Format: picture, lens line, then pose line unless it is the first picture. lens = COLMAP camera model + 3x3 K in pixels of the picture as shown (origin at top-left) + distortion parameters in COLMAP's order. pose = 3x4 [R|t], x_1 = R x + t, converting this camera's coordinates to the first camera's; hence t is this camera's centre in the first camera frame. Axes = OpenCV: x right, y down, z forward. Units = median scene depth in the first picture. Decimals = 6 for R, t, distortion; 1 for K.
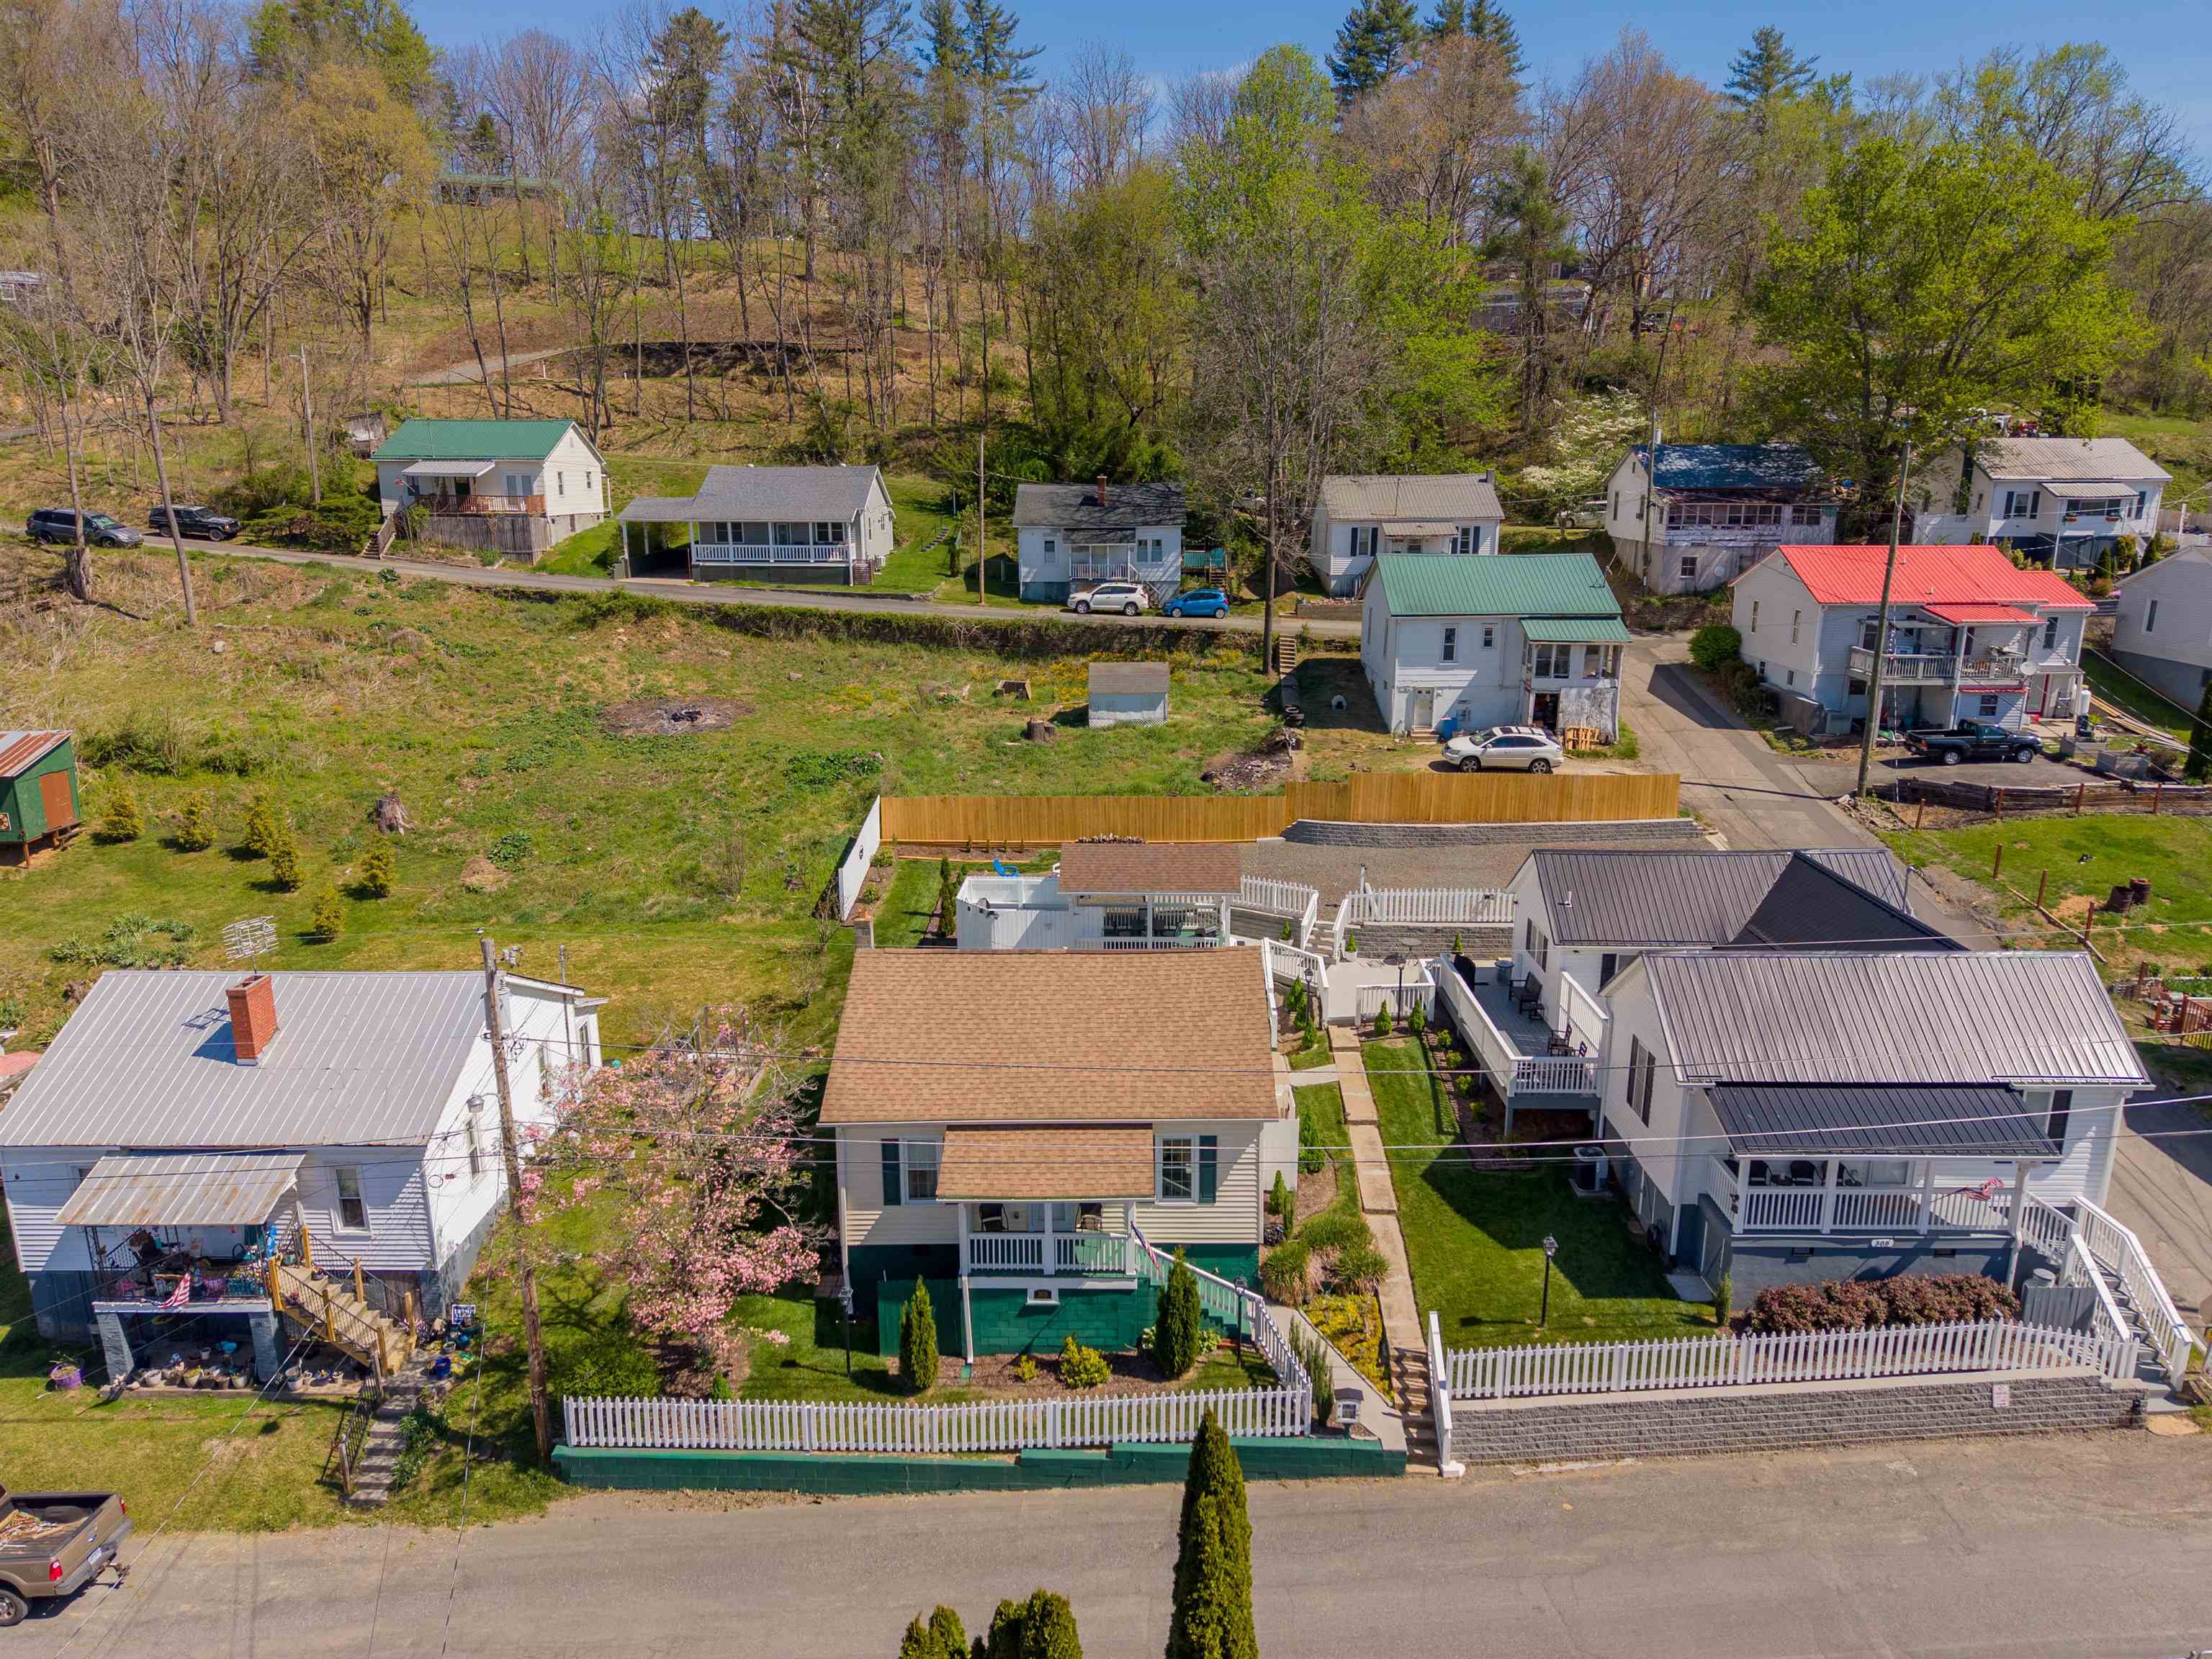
lens RADIAL K [[1479.0, 0, 1106.0], [0, 1479.0, 829.5], [0, 0, 1]] dist [0.029445, -0.027200]
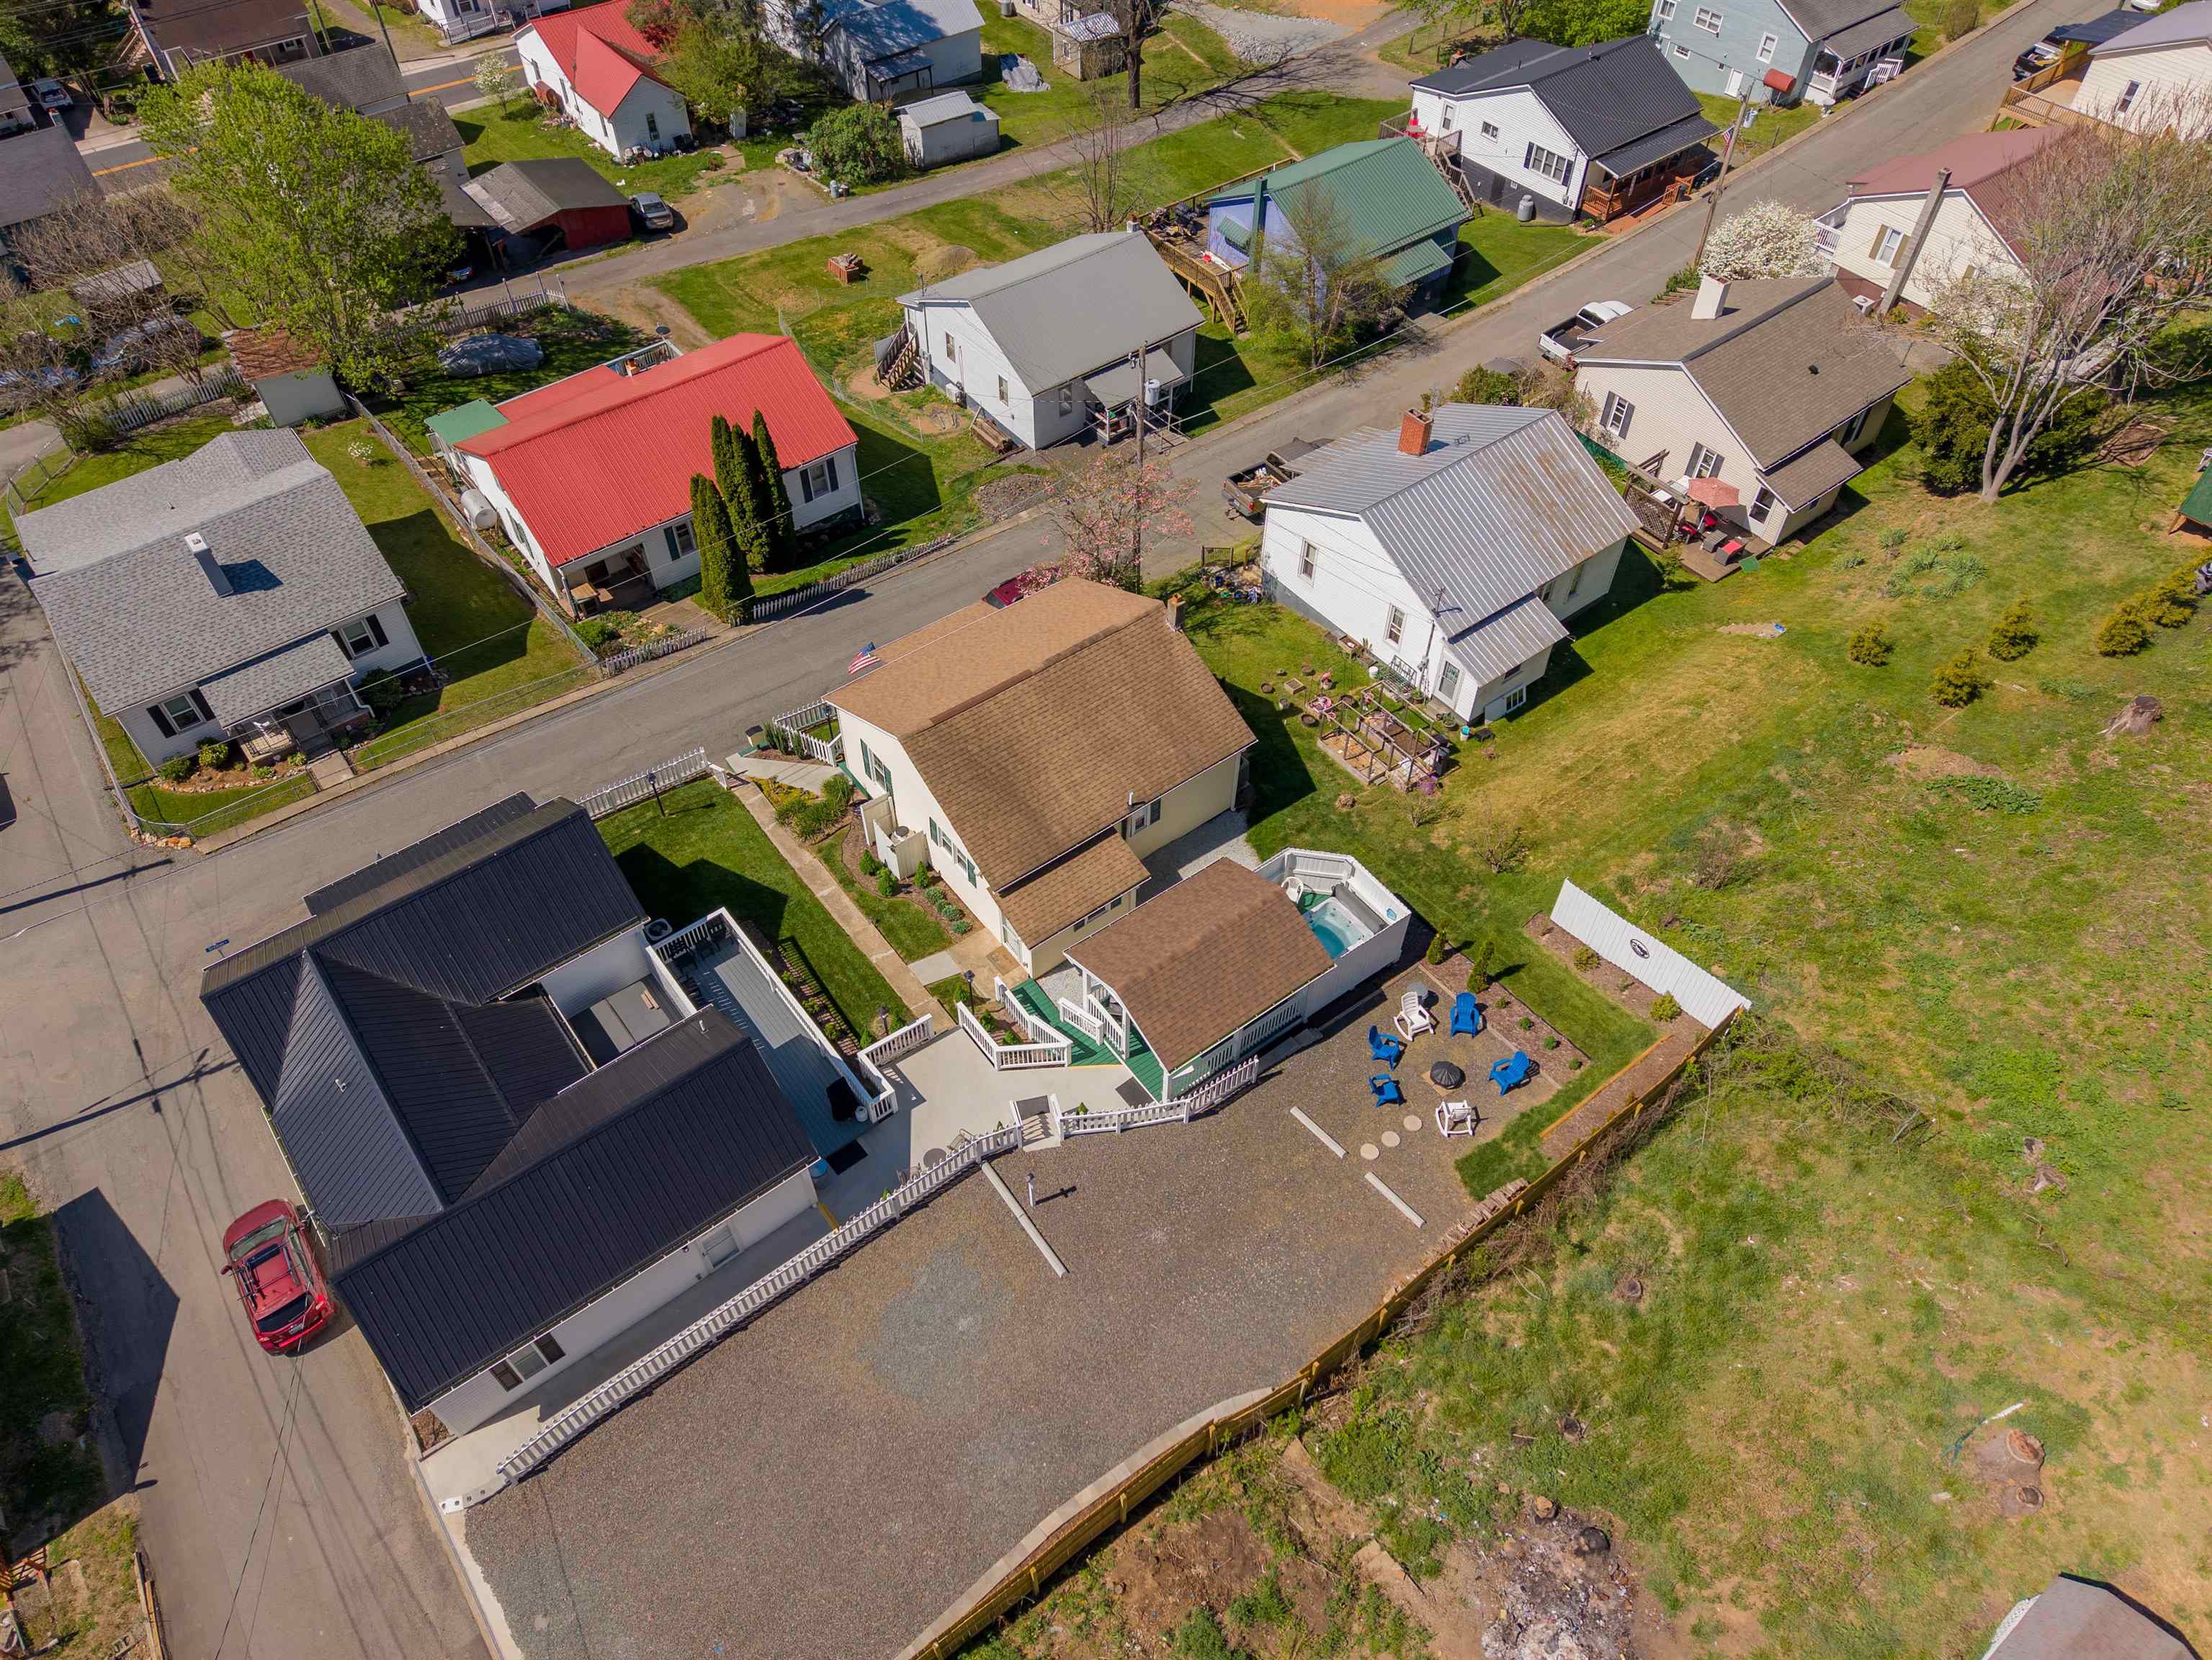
lens RADIAL K [[1461.4, 0, 1098.9], [0, 1461.4, 838.4], [0, 0, 1]] dist [0.052628, -0.074861]
pose [[-0.785264, 0.475324, -0.396771, 0.358916], [-0.155341, 0.469078, 0.869388, -0.690960], [0.599358, 0.744334, -0.294513, 1.122590]]
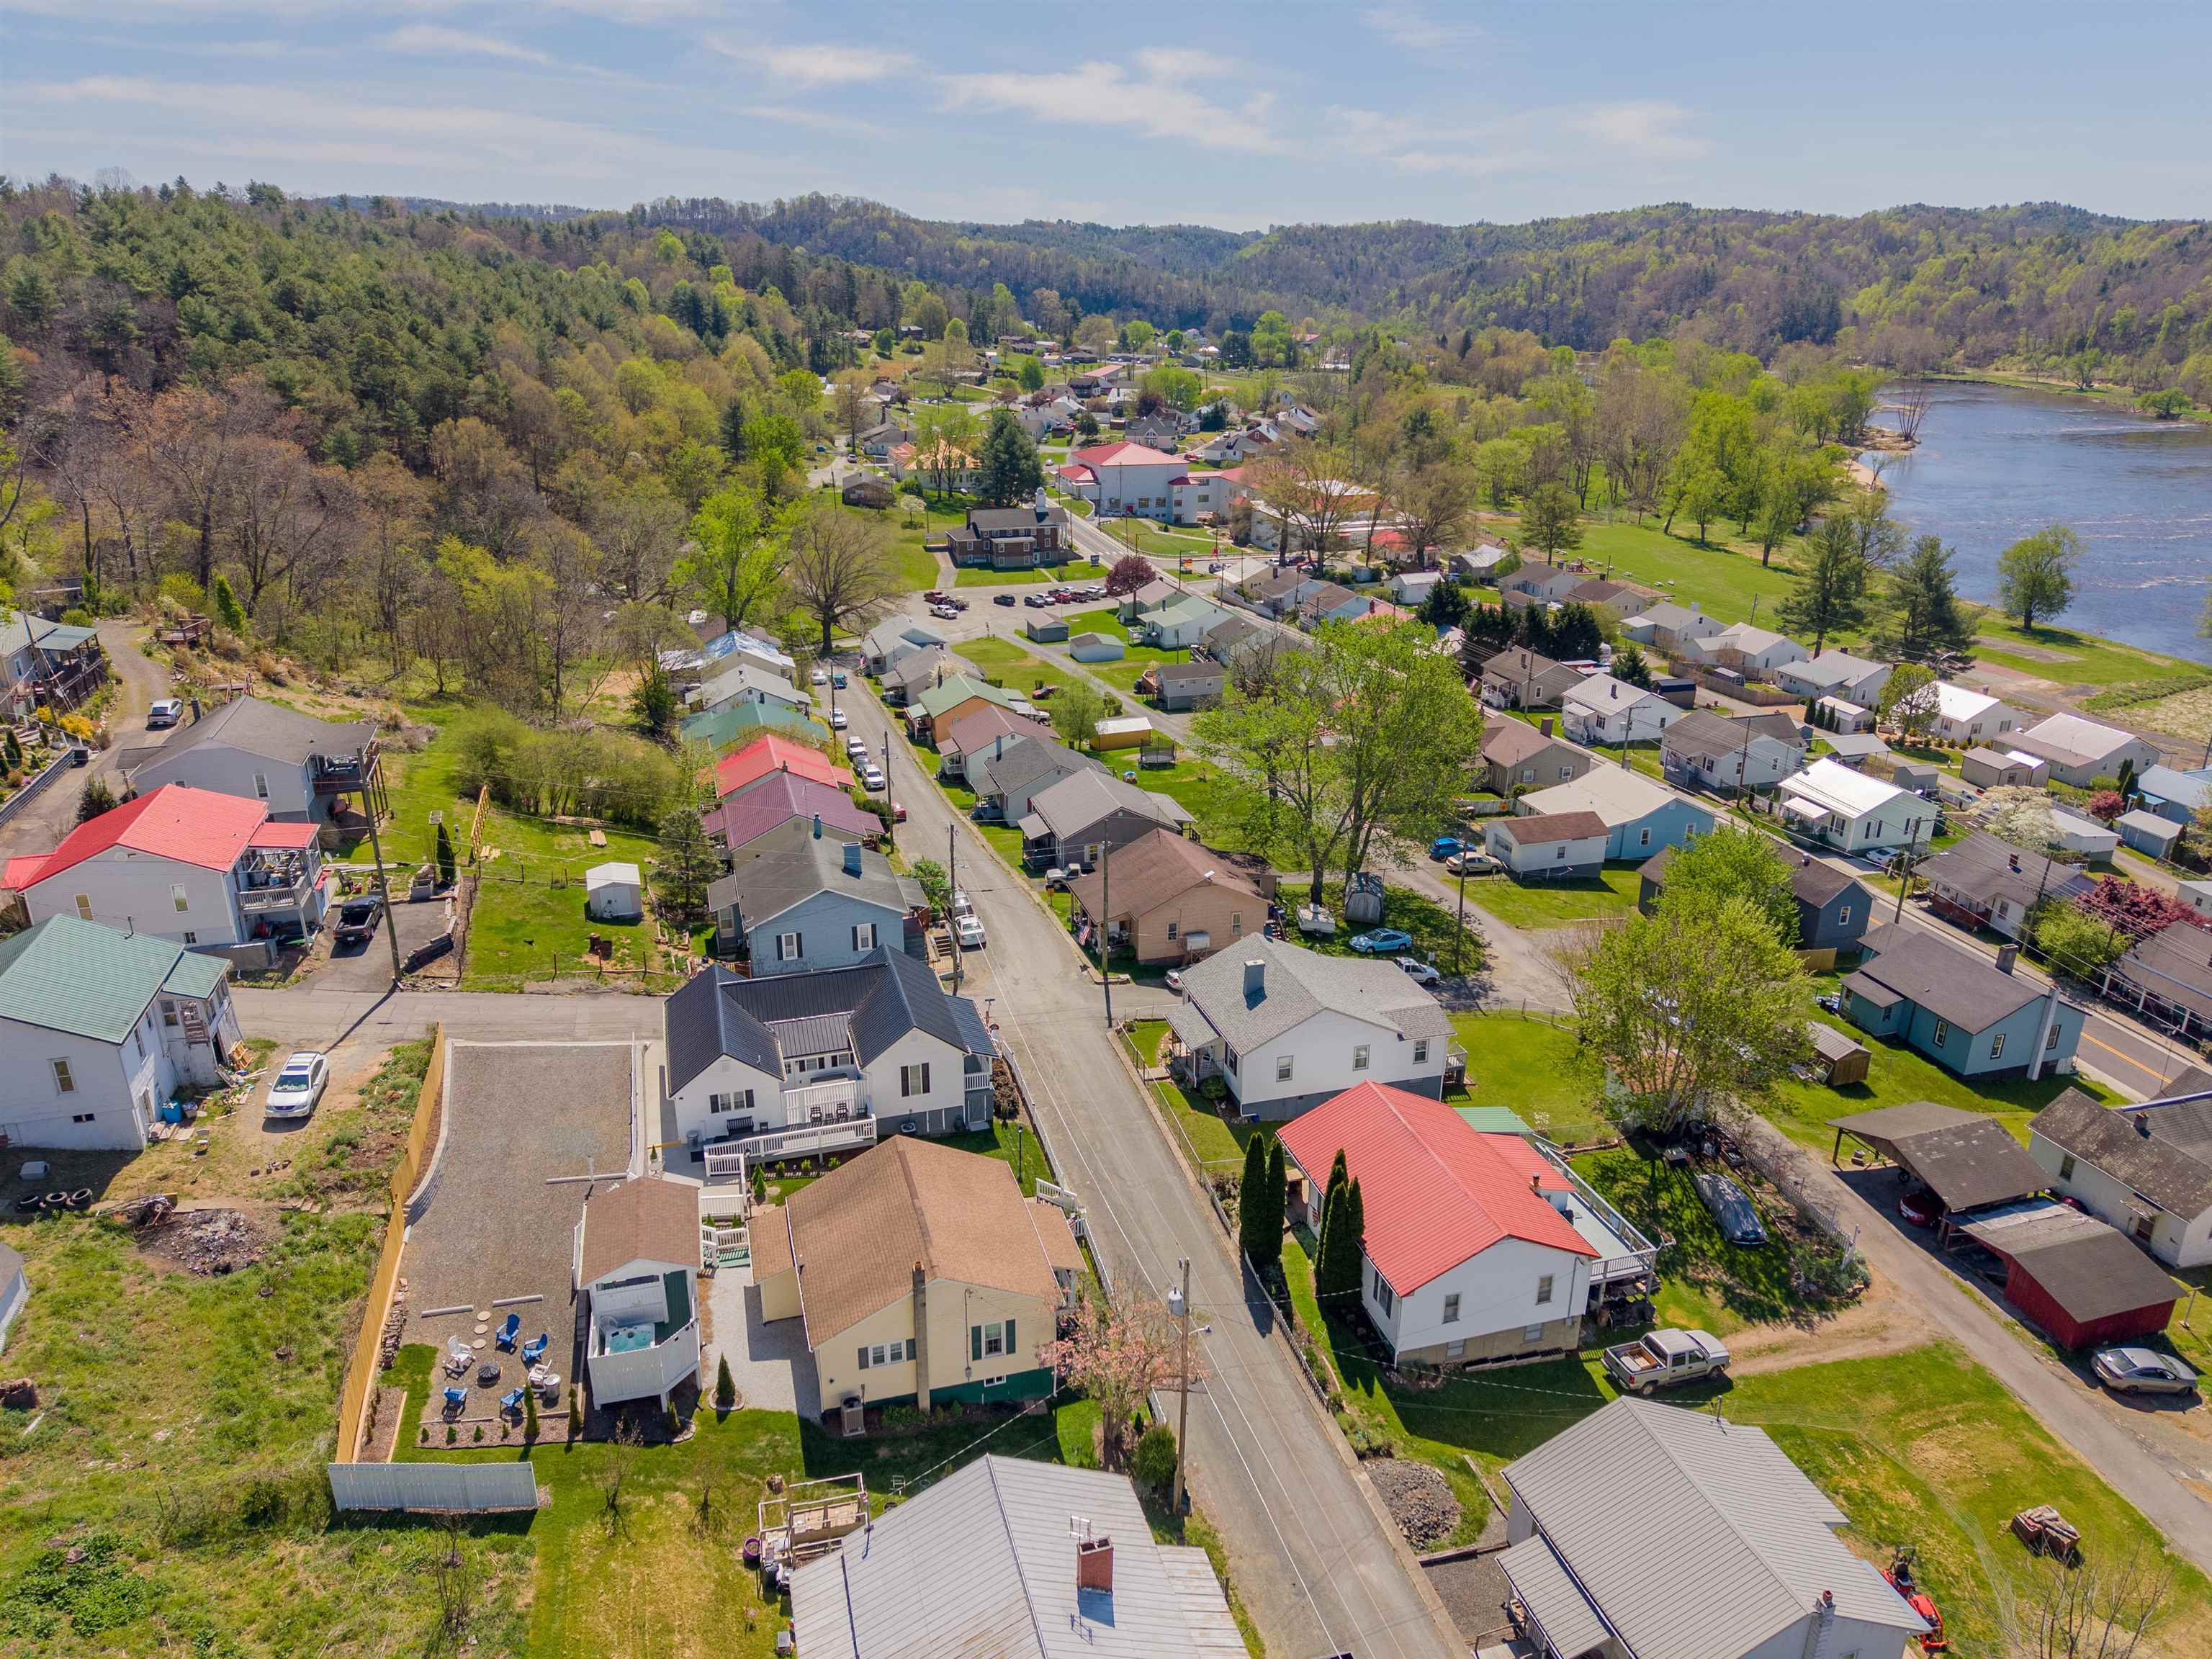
lens RADIAL K [[1482.3, 0, 1106.0], [0, 1482.3, 829.5], [0, 0, 1]] dist [0.025941, -0.025097]
pose [[-0.293627, -0.337584, 0.894327, -1.079442], [0.231855, 0.882479, 0.409235, -0.688577], [-0.927376, 0.327517, -0.180849, 0.724903]]
